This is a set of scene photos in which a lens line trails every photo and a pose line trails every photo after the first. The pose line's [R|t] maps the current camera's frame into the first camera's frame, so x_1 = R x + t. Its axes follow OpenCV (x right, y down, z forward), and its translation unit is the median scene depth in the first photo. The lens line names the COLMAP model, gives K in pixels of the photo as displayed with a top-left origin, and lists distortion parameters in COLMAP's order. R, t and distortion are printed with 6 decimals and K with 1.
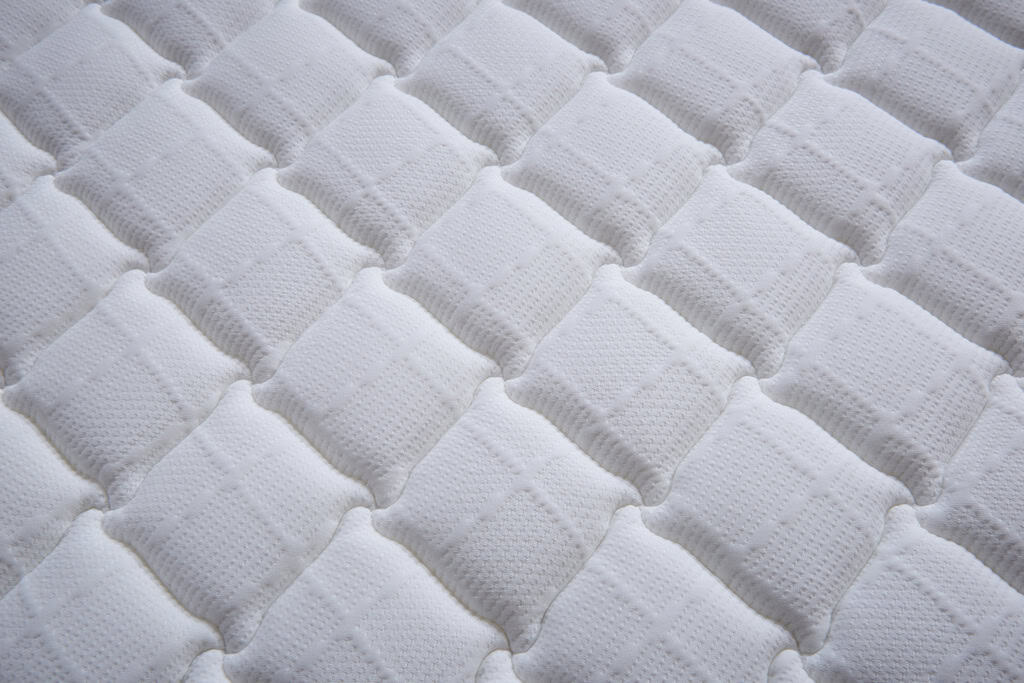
lens RADIAL K [[947.1, 0, 512.0], [0, 947.1, 341.8], [0, 0, 1]] dist [0.017621, 0.000000]
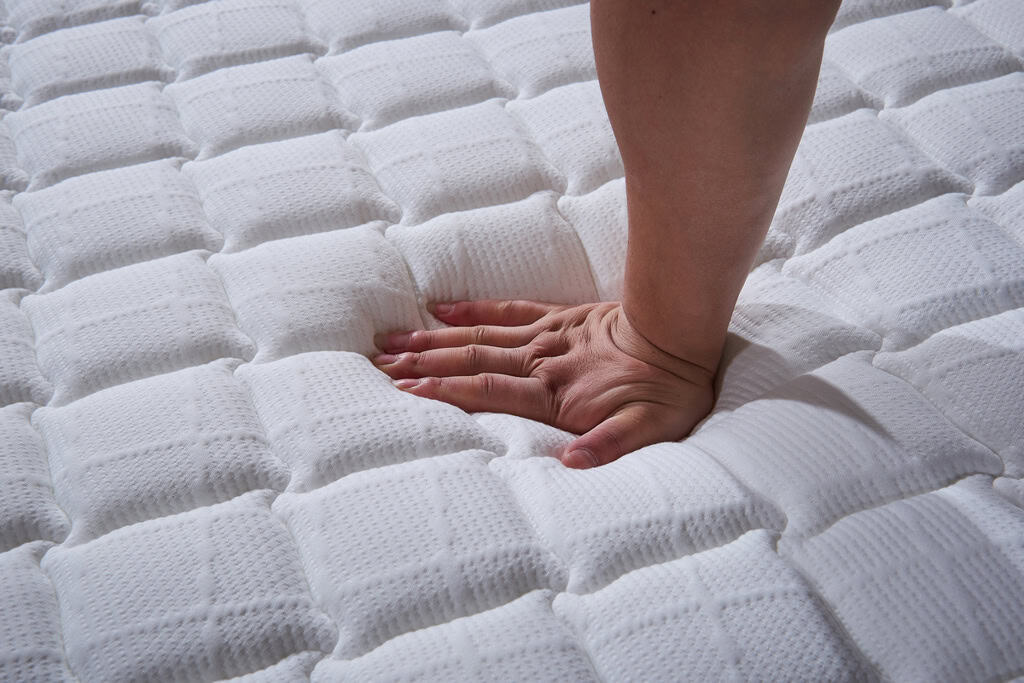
lens RADIAL K [[1413.3, 0, 511.4], [0, 1413.3, 341.0], [0, 0, 1]] dist [0.048711, 0.000000]
pose [[0.472553, -0.549610, 0.688928, -0.655433], [0.807040, 0.583946, -0.087710, -0.011241], [-0.354090, 0.597441, 0.719503, 0.061861]]
